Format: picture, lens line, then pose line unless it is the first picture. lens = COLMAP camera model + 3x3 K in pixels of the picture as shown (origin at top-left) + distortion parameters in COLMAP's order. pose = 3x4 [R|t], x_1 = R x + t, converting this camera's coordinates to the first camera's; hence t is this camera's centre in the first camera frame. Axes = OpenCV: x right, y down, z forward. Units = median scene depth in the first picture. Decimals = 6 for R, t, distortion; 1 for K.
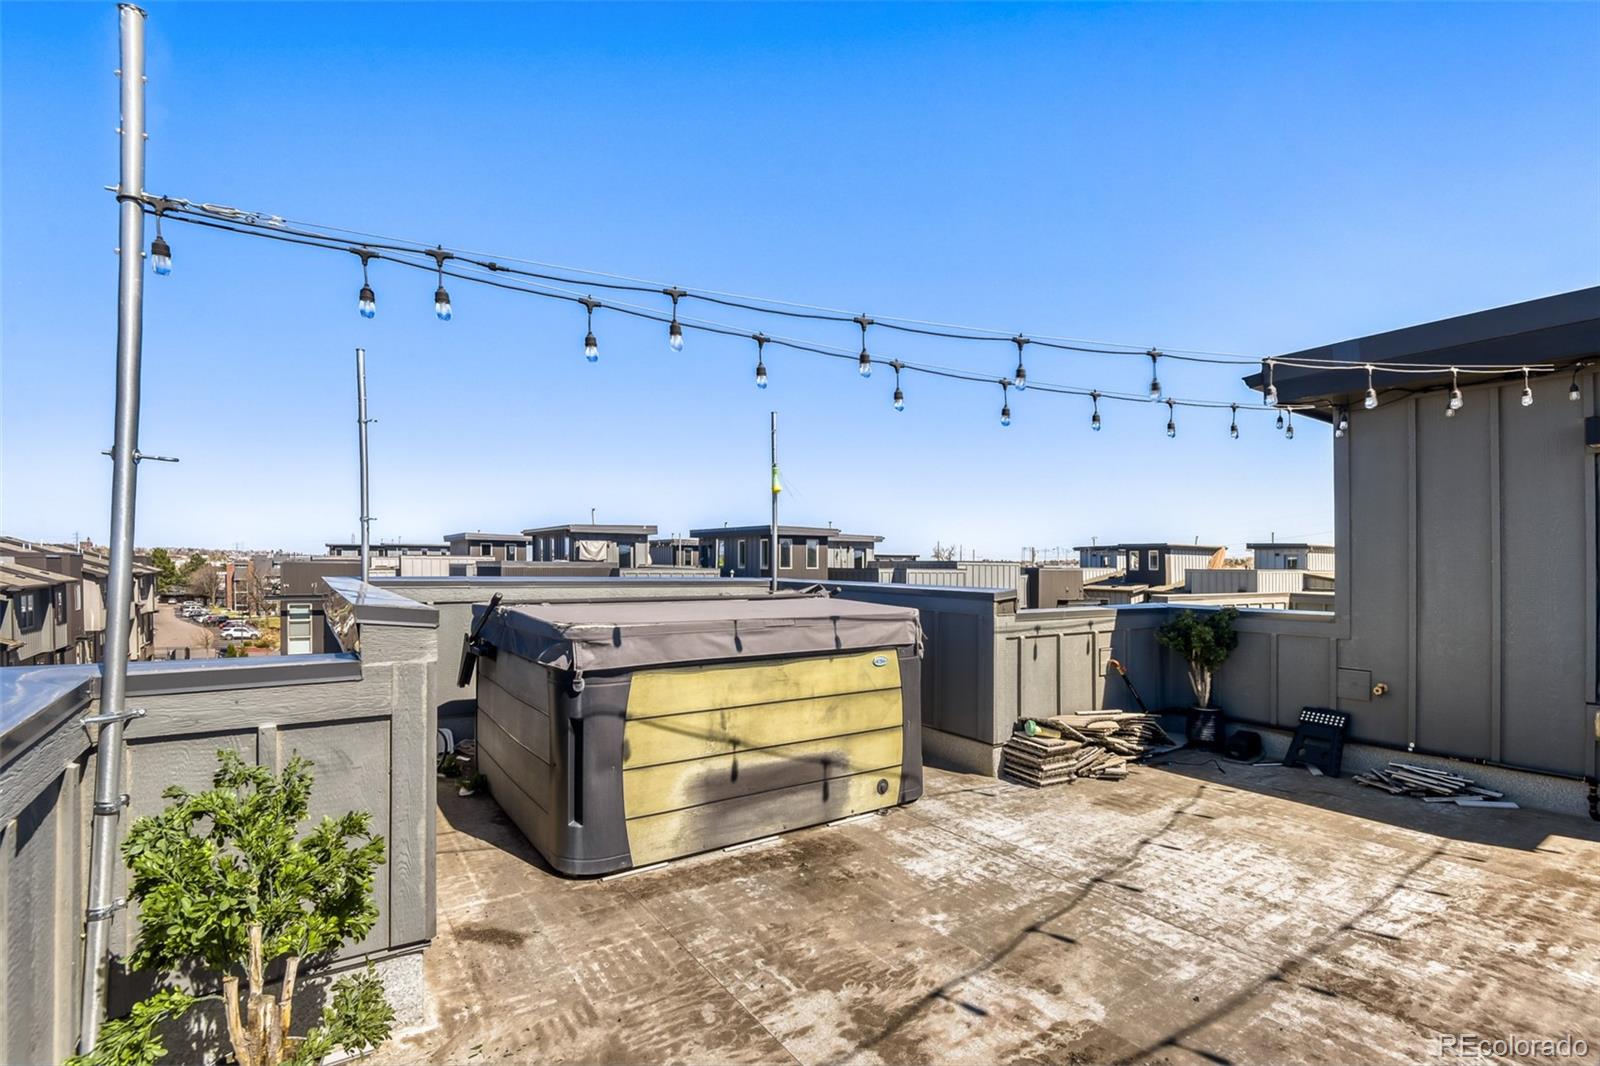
lens RADIAL K [[746.5, 0, 787.3], [0, 746.5, 555.0], [0, 0, 1]] dist [0.000052, -0.013294]
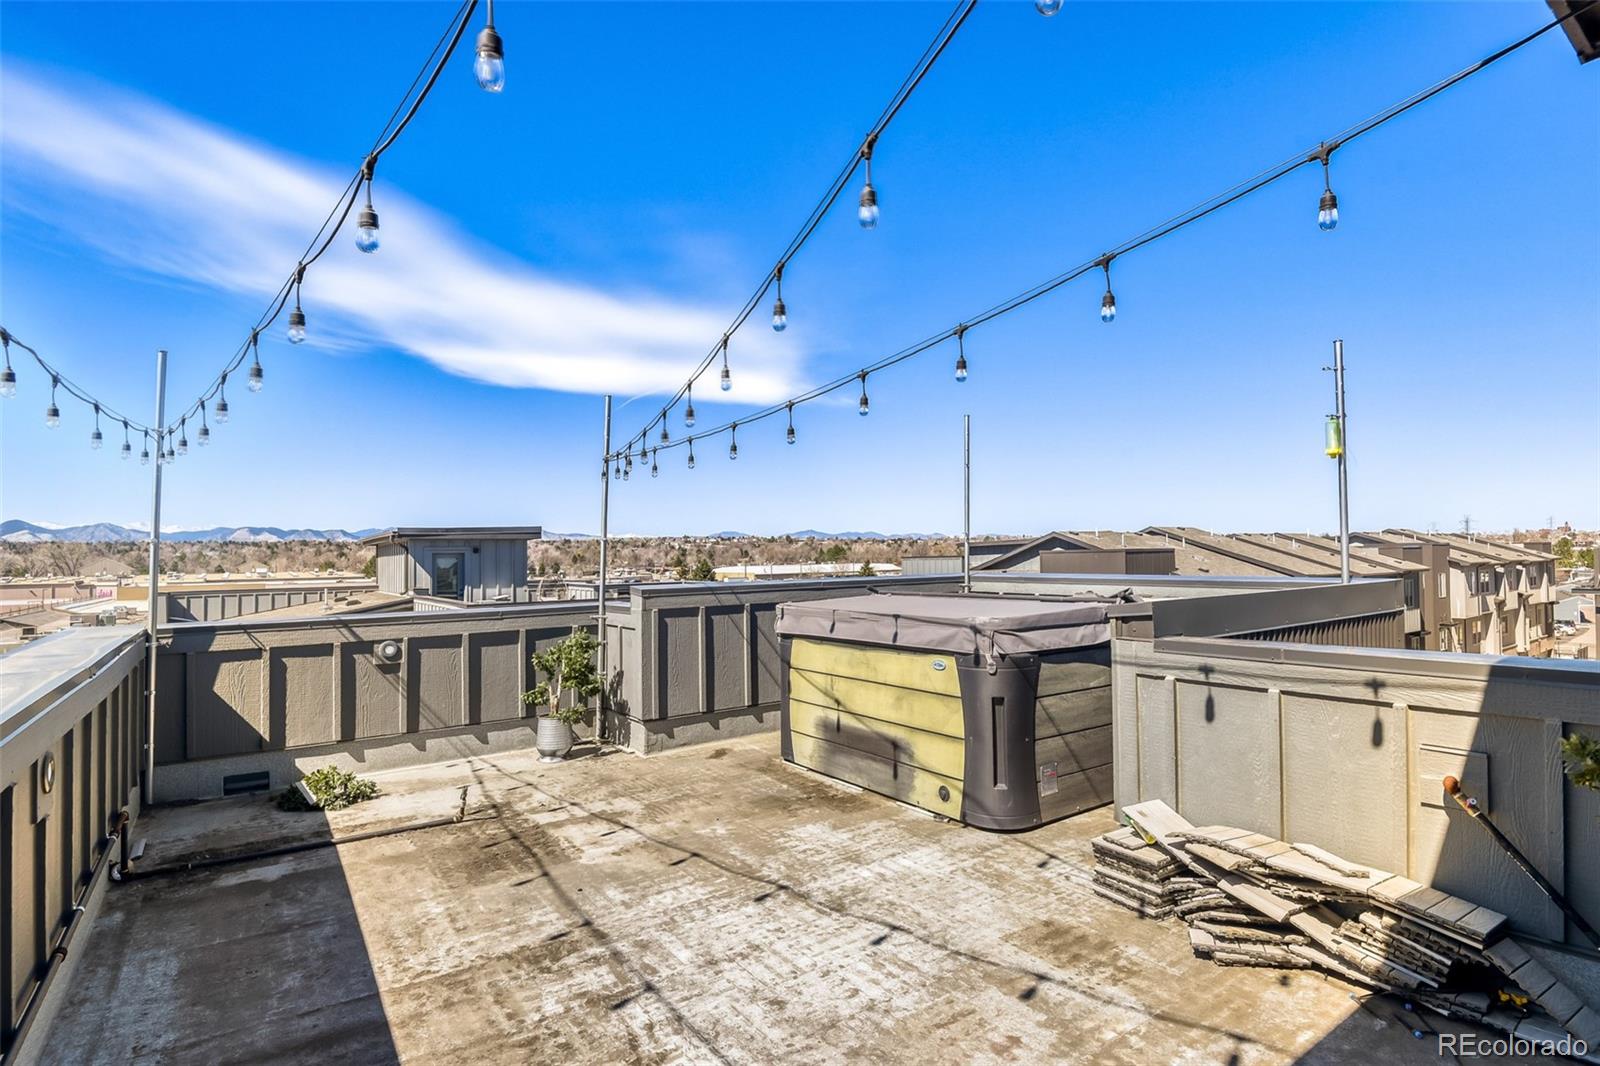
lens RADIAL K [[746.5, 0, 787.3], [0, 746.5, 555.0], [0, 0, 1]] dist [0.000052, -0.013294]
pose [[0.028110, -0.021121, -0.999382, 1.284513], [0.023443, 0.999516, -0.020465, 0.014536], [0.999330, -0.022853, 0.028591, 0.896417]]
